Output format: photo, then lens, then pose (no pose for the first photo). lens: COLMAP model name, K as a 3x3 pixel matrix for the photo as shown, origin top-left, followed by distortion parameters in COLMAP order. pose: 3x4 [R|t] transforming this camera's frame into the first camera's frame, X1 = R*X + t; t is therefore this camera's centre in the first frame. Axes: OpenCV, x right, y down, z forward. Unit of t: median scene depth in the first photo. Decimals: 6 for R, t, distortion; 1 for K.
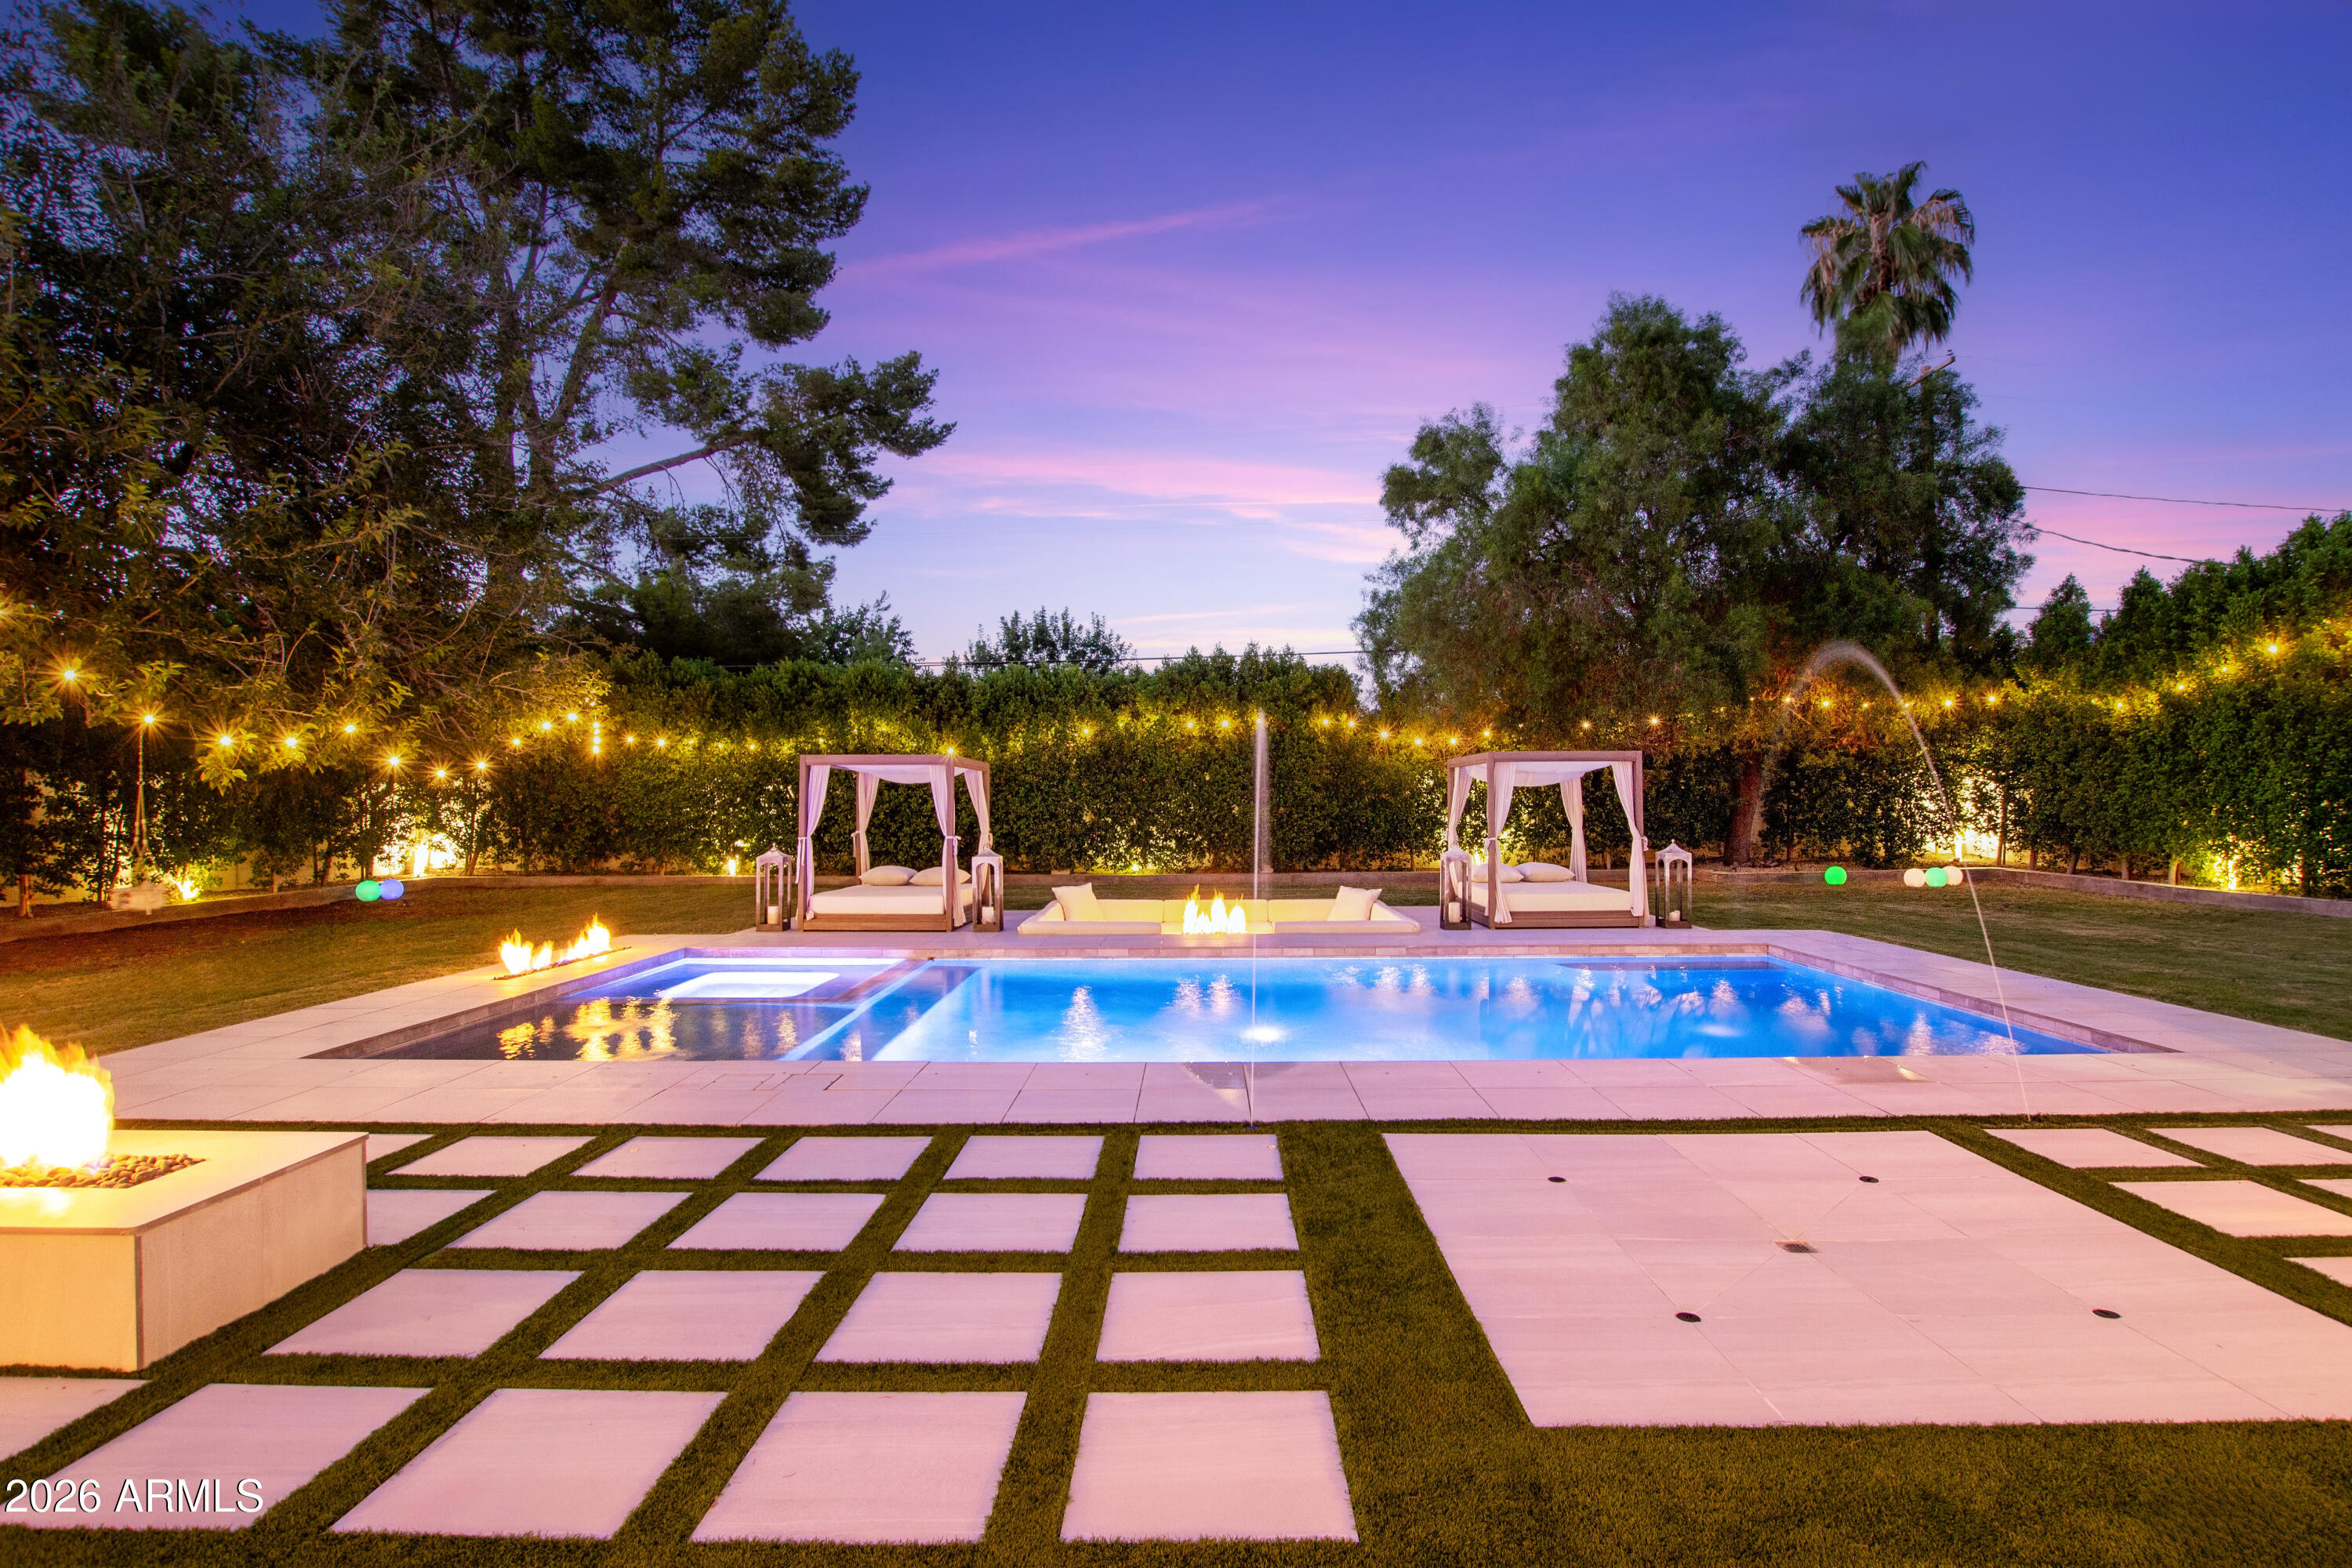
lens RADIAL K [[1145.7, 0, 1176.0], [0, 1145.7, 784.0], [0, 0, 1]] dist [-0.030245, 0.000614]
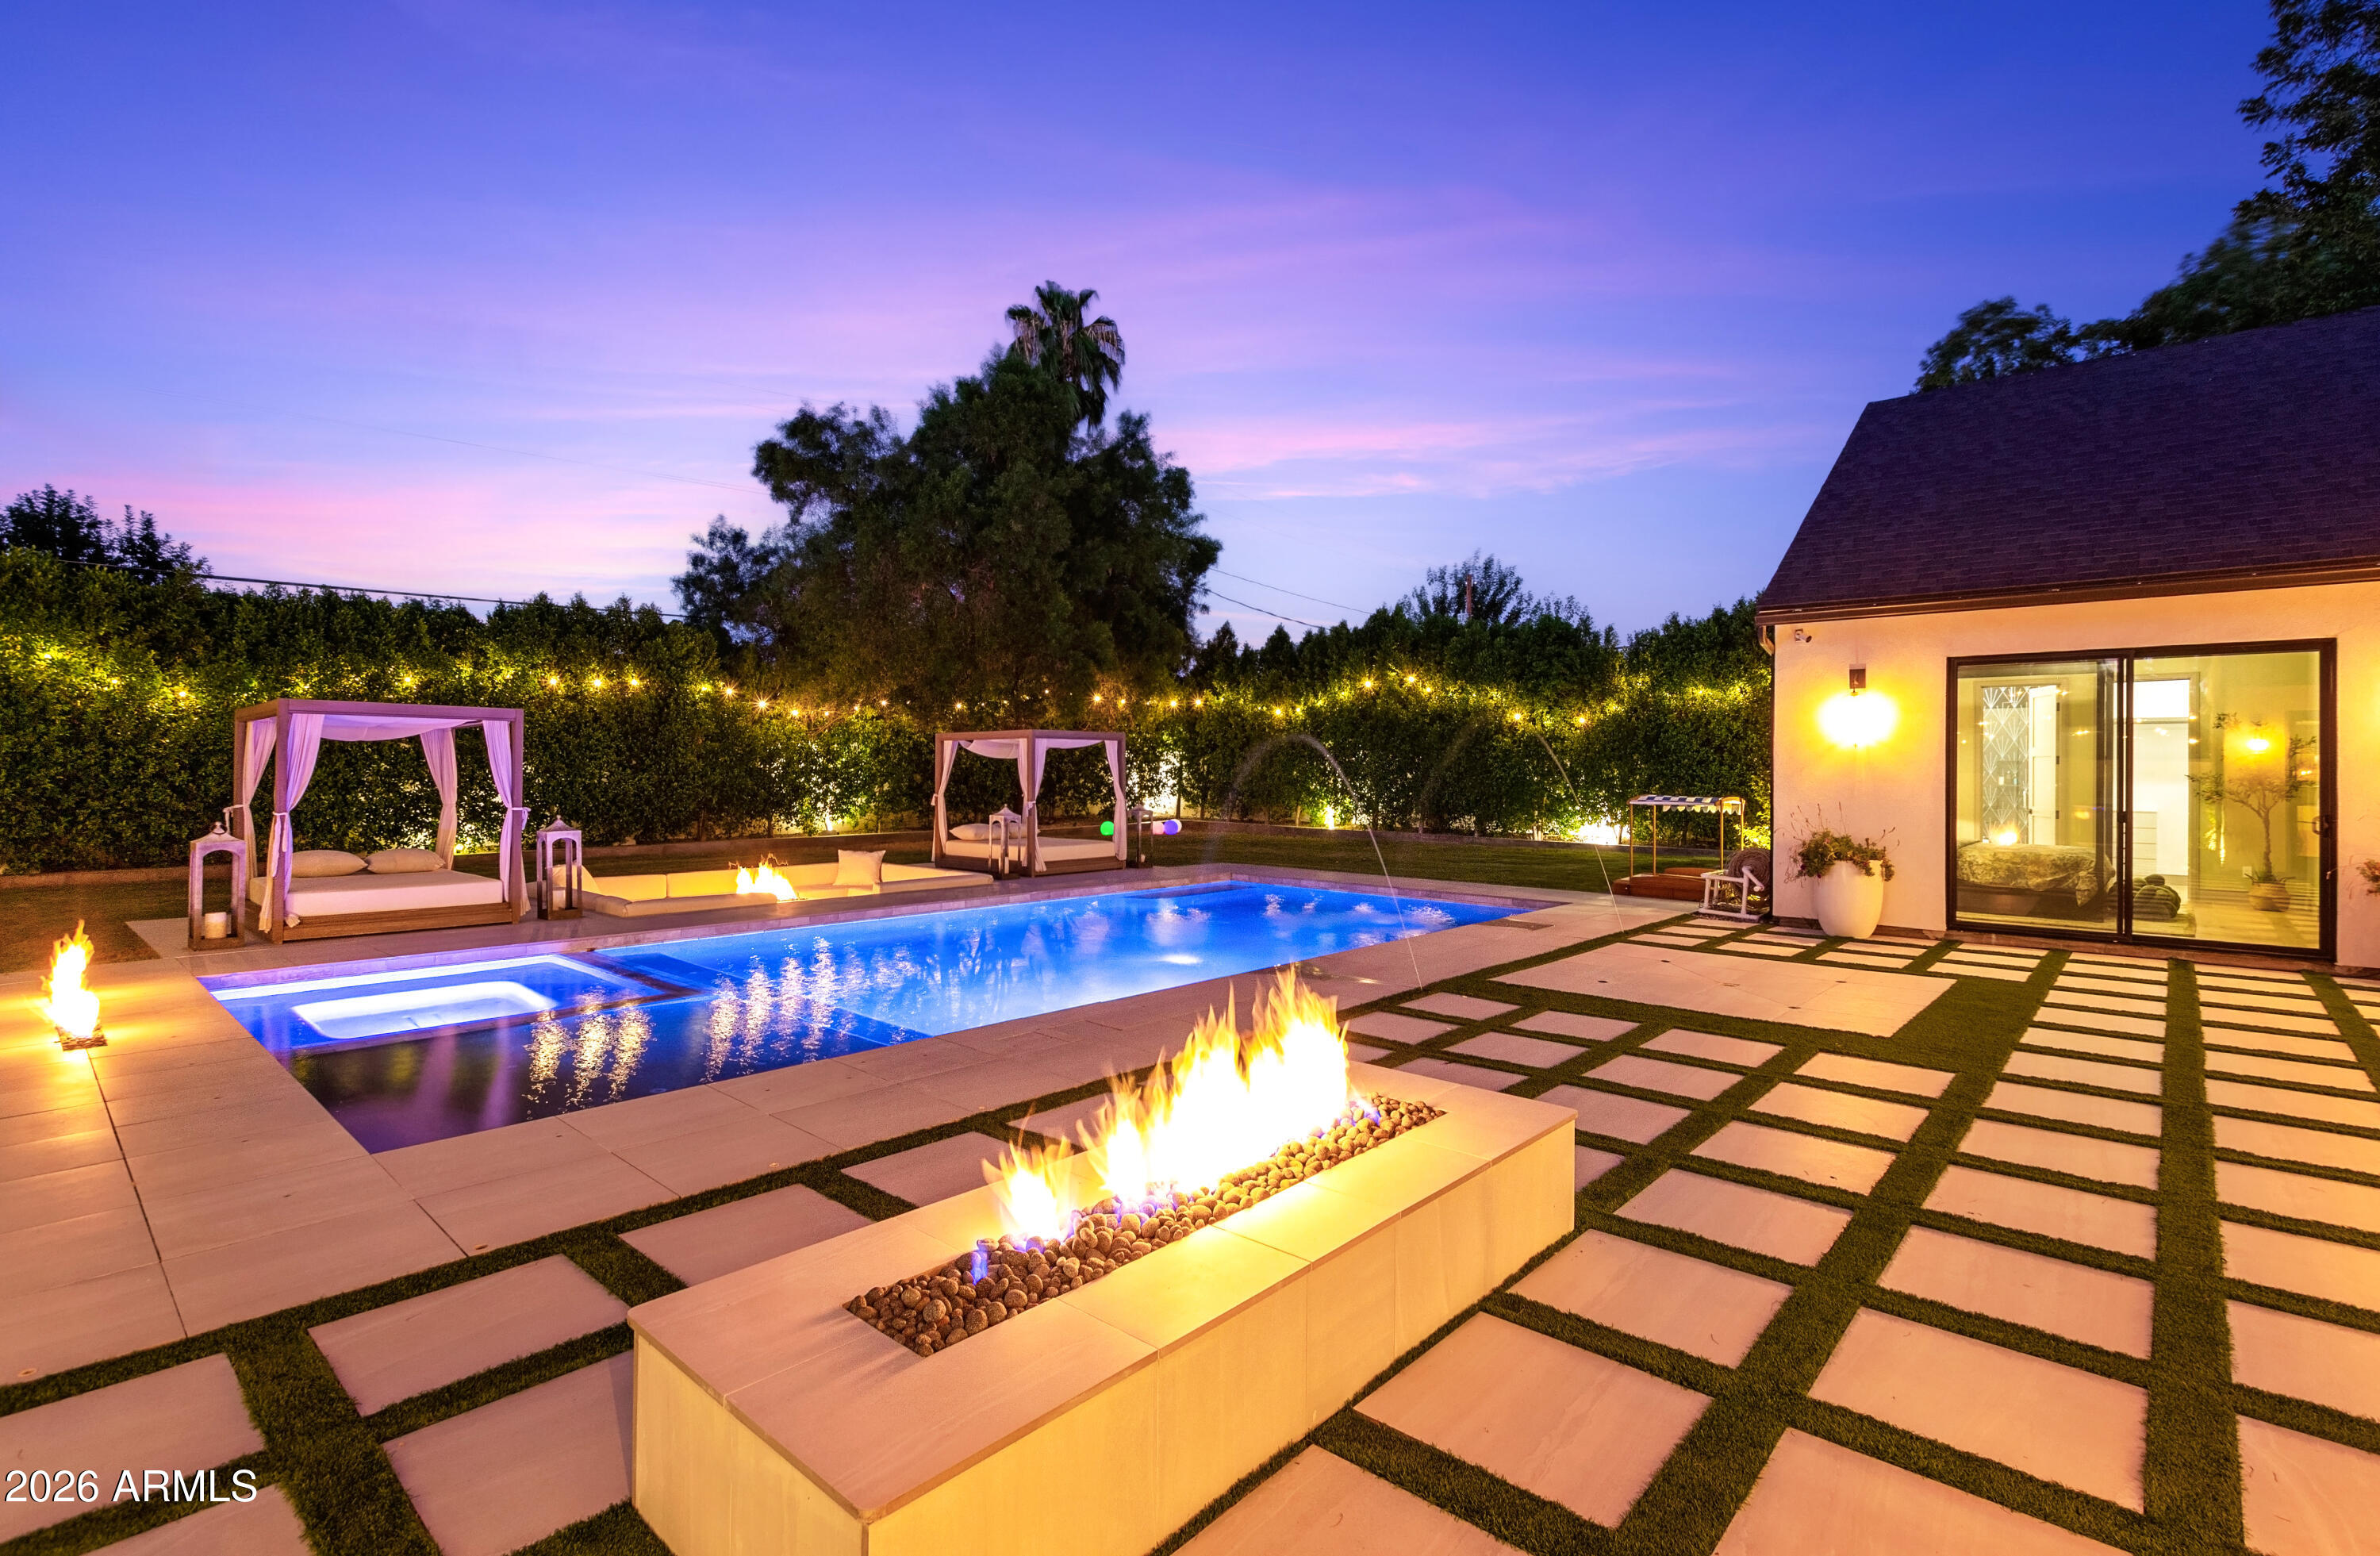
lens RADIAL K [[1099.9, 0, 1192.1], [0, 1099.9, 756.1], [0, 0, 1]] dist [-0.001991, 0.000015]
pose [[0.656952, 0.018090, 0.753716, -0.304504], [-0.017812, 0.999805, -0.008472, 0.004415], [-0.753722, -0.007859, 0.657146, 0.074172]]
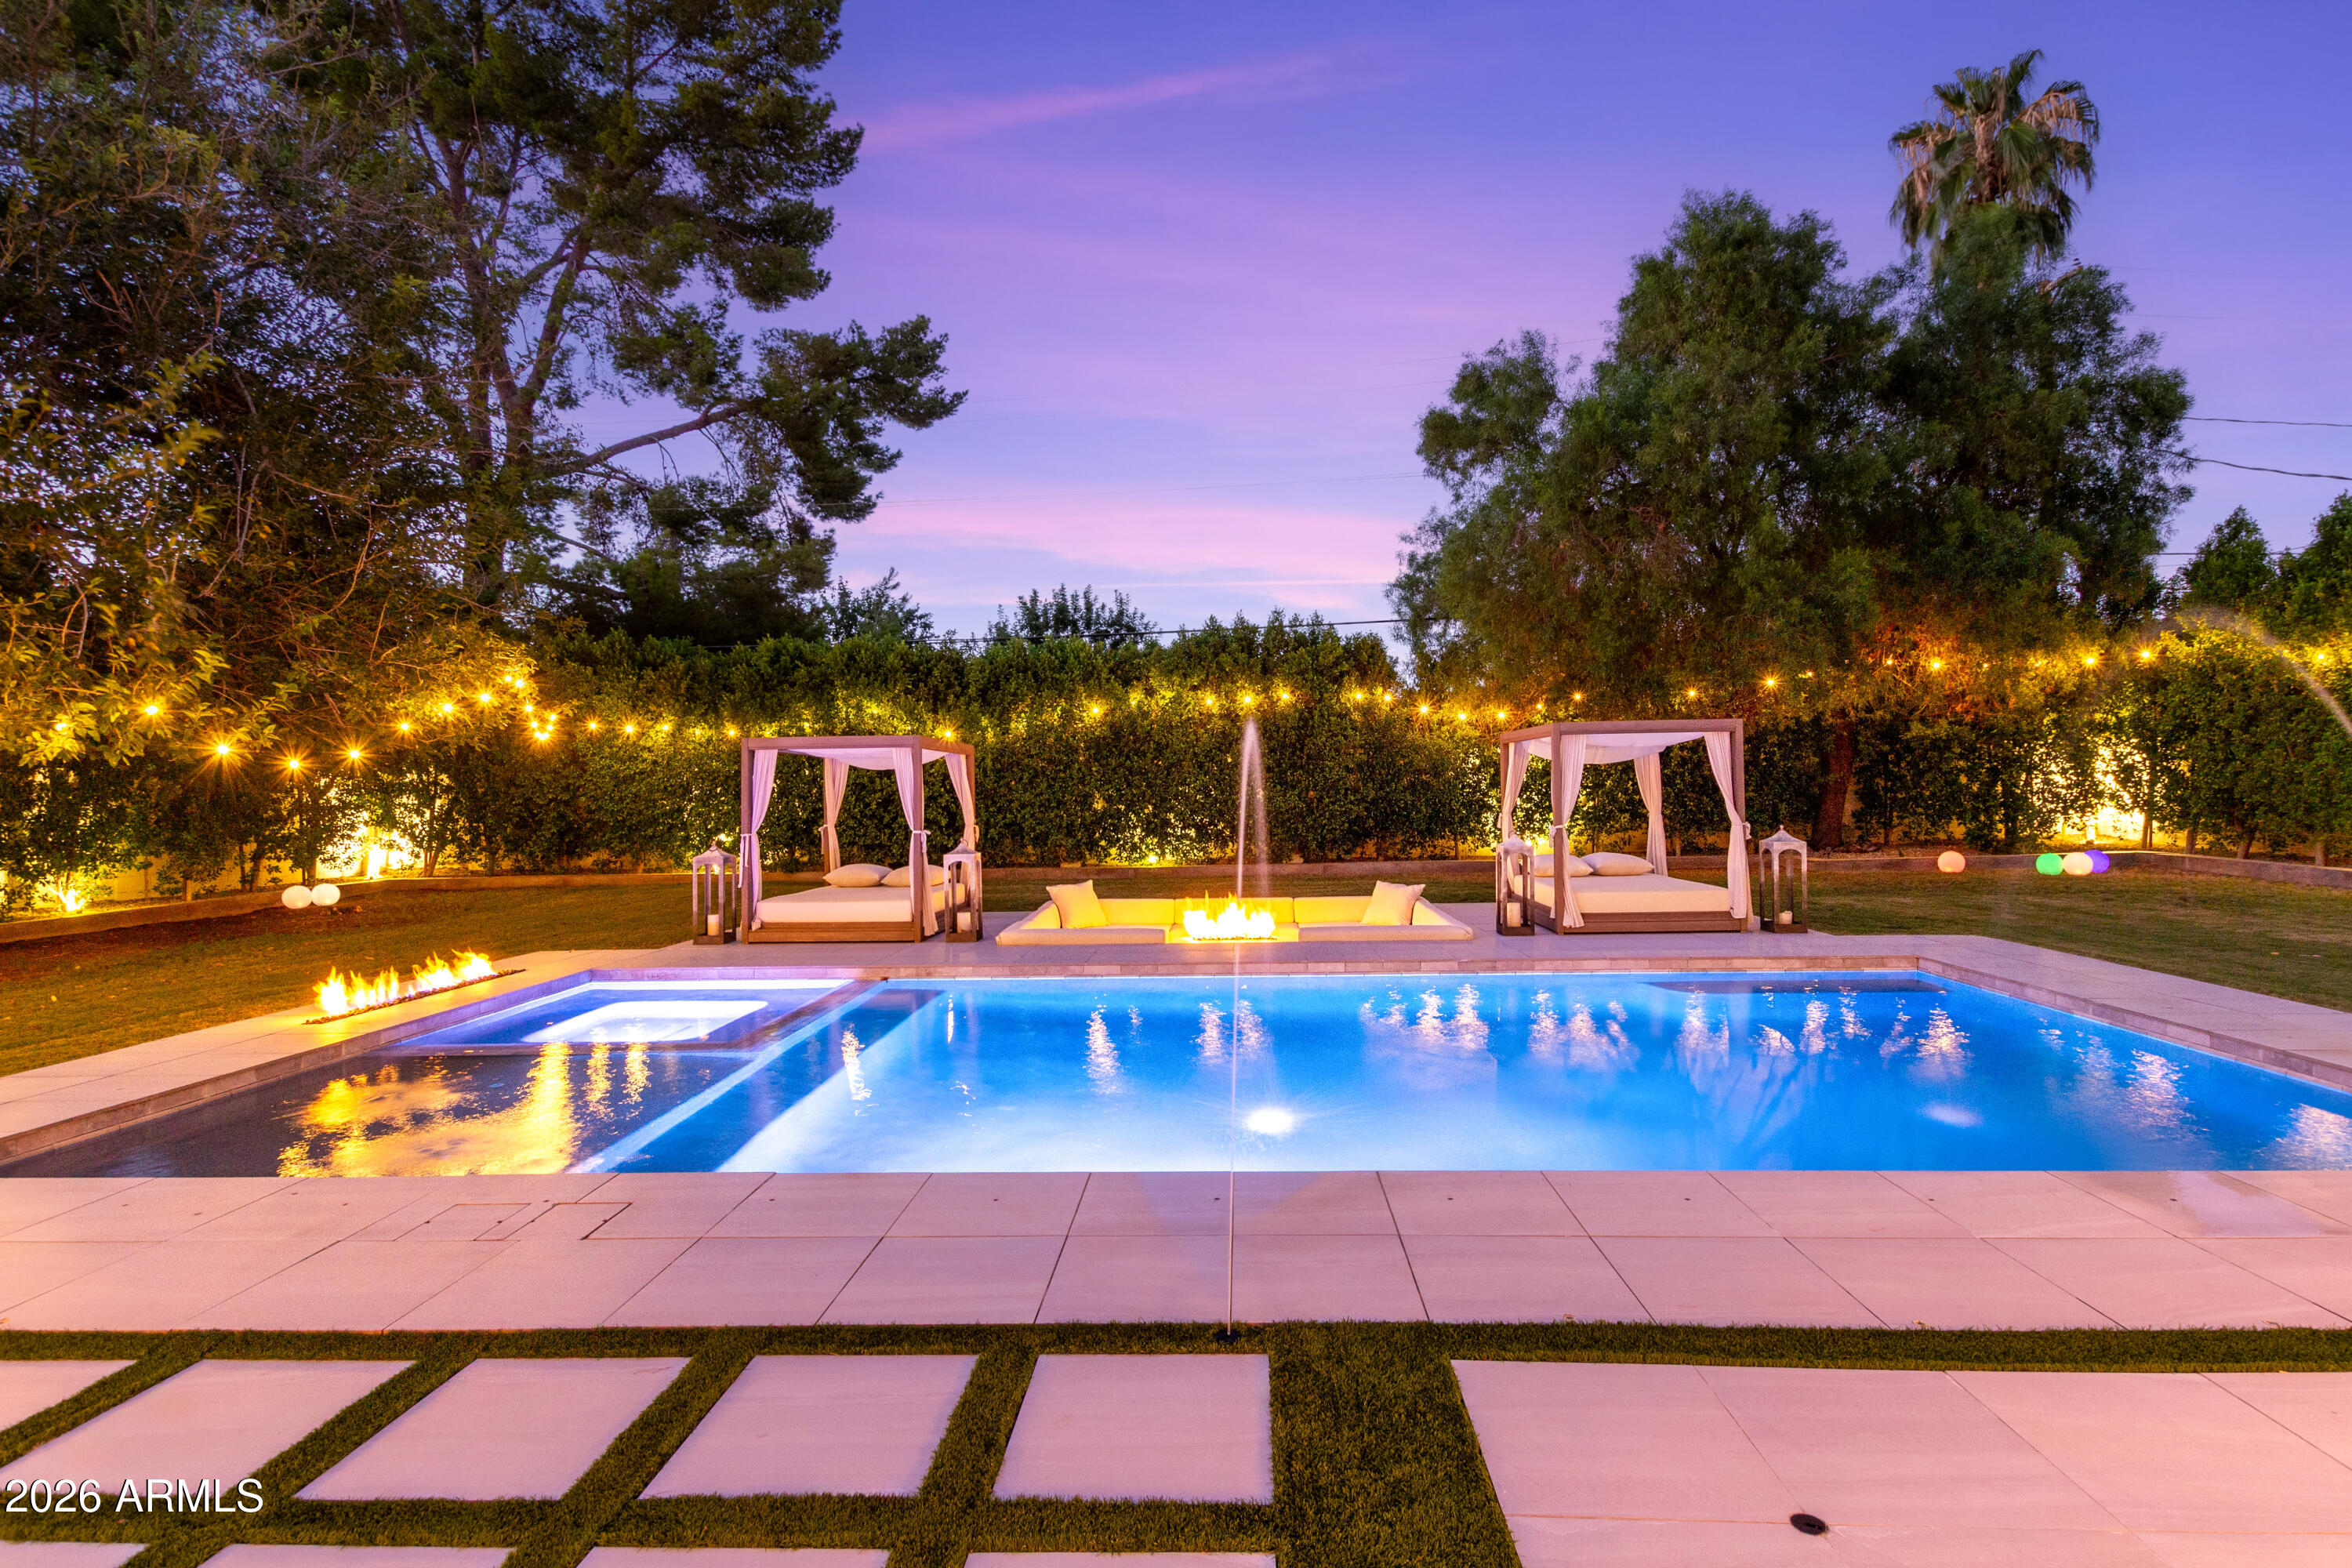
lens RADIAL K [[1126.9, 0, 1182.1], [0, 1126.9, 785.0], [0, 0, 1]] dist [0.011753, -0.000583]
pose [[0.999517, -0.012530, -0.028437, 0.015602], [0.012943, 0.999813, 0.014388, 0.001325], [0.028251, -0.014749, 0.999492, 0.105428]]
